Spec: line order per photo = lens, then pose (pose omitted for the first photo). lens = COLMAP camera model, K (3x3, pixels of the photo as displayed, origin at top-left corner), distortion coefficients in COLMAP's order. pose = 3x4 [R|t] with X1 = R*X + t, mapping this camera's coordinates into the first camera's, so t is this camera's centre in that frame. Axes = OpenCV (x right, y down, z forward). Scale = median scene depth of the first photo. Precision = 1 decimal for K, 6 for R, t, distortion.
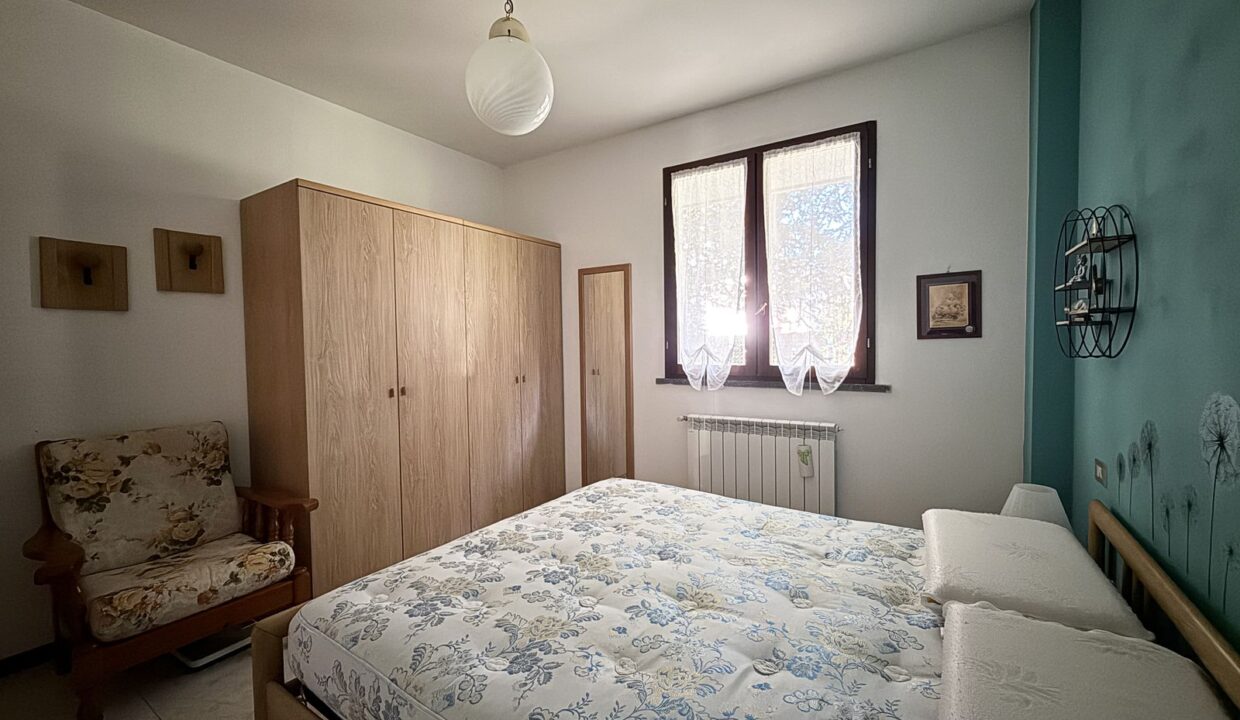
lens RADIAL K [[491.6, 0, 617.5], [0, 491.6, 362.7], [0, 0, 1]] dist [-0.002068, -0.000058]
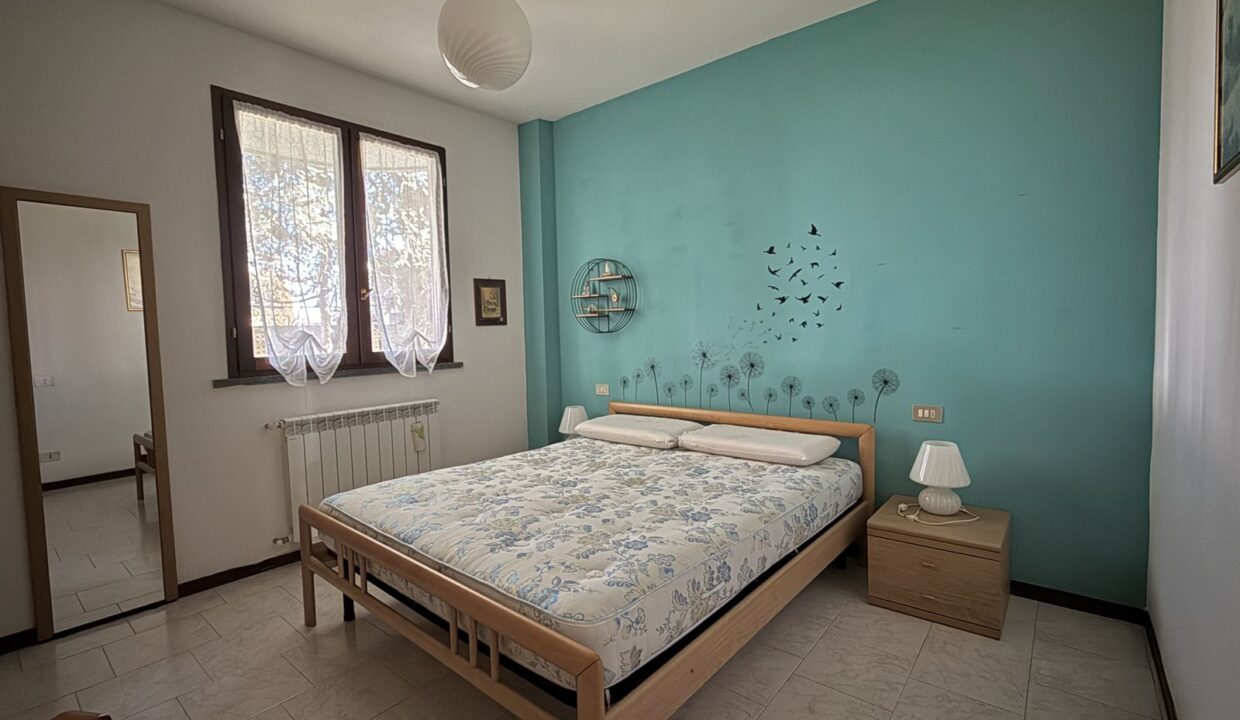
lens RADIAL K [[557.4, 0, 611.0], [0, 557.4, 360.2], [0, 0, 1]] dist [0.001049, 0.000088]
pose [[0.120834, -0.042039, 0.991782, -1.083458], [0.063419, 0.997389, 0.034550, 0.020490], [-0.990645, 0.058723, 0.123185, 0.570966]]
